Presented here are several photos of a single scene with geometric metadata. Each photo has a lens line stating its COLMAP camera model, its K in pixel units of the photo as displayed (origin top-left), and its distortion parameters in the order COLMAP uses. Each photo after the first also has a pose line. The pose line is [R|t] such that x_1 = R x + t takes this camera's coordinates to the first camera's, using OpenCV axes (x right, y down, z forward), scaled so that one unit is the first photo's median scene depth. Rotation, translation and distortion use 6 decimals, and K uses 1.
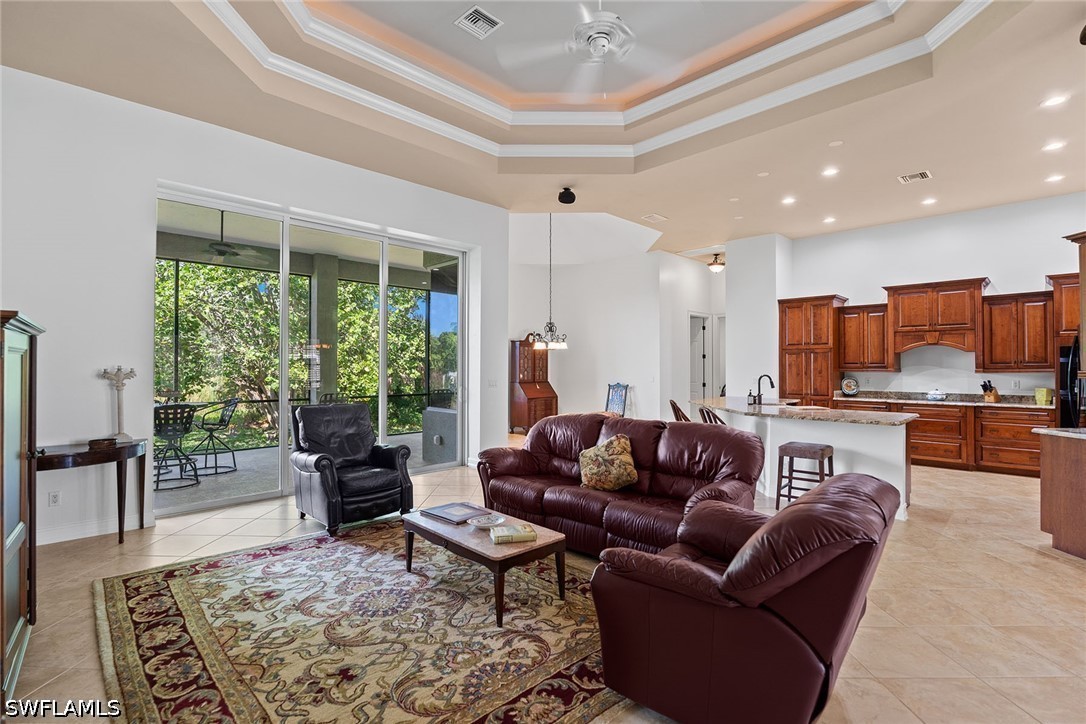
lens RADIAL K [[501.5, 0, 539.4], [0, 501.5, 362.7], [0, 0, 1]] dist [-0.008205, -0.001327]
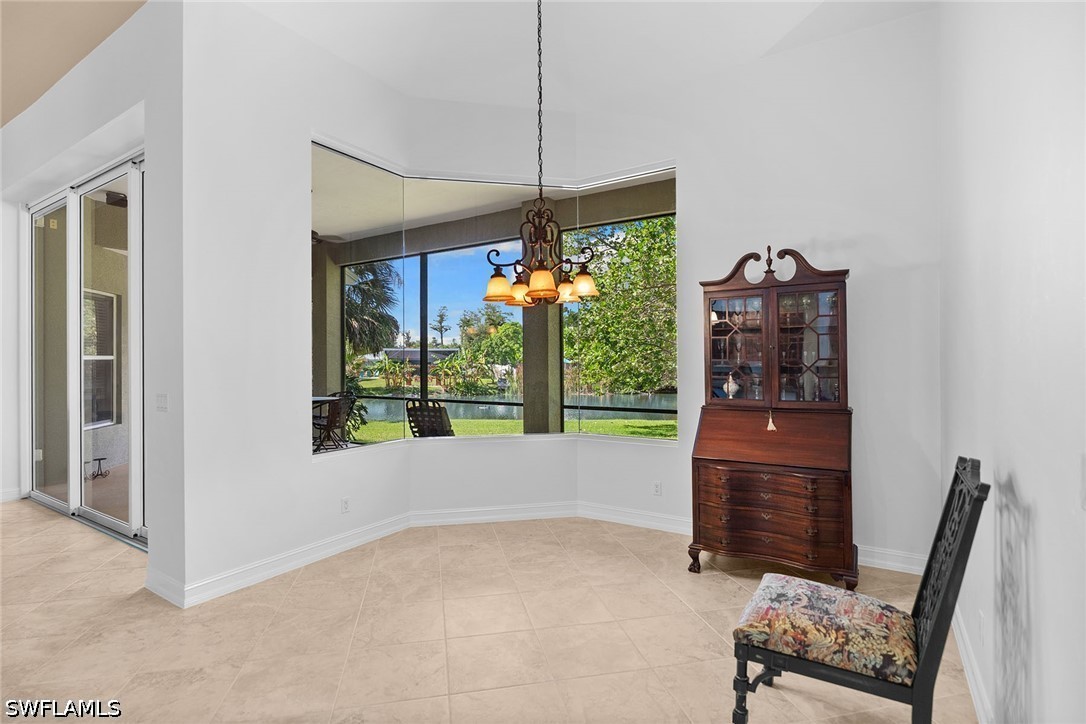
lens RADIAL K [[528.9, 0, 538.7], [0, 528.9, 358.9], [0, 0, 1]] dist [-0.001099, 0.000328]
pose [[0.223498, -0.003421, -0.974698, 0.425797], [0.012752, 0.999919, -0.000586, 0.008680], [0.974621, -0.012299, 0.223524, 1.223289]]
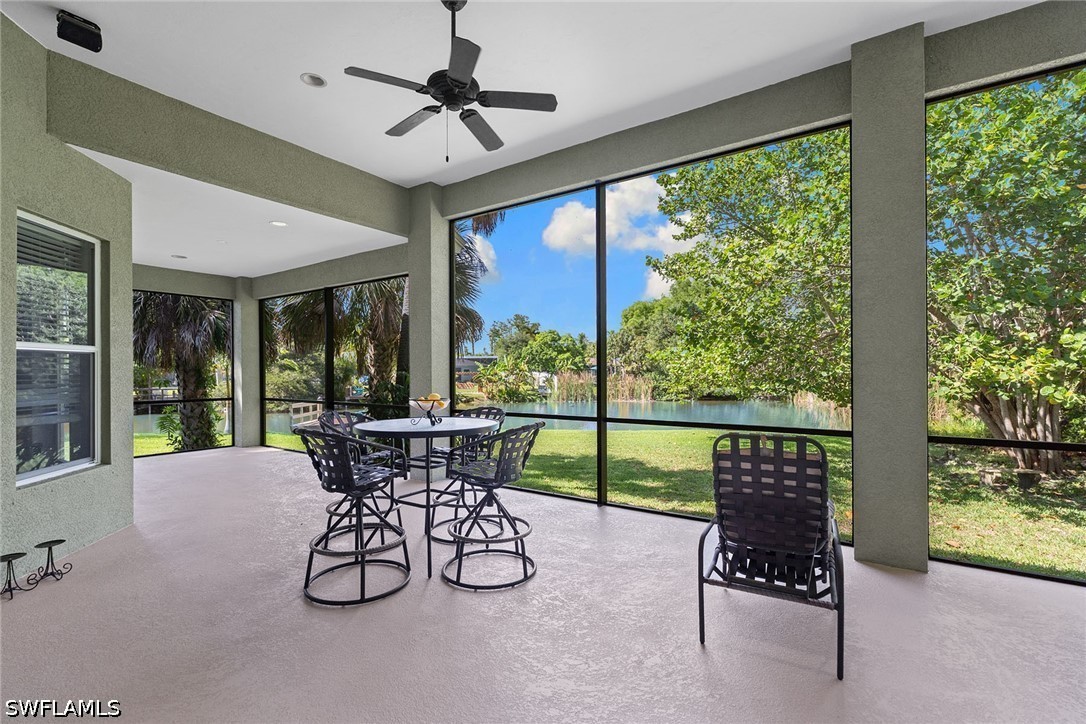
lens RADIAL K [[489.6, 0, 542.3], [0, 489.6, 367.8], [0, 0, 1]] dist [0.003558, -0.000050]
pose [[0.194773, -0.003012, -0.980844, -0.189807], [0.014388, 0.999896, -0.000214, 0.024814], [0.980743, -0.014071, 0.194796, 1.006376]]
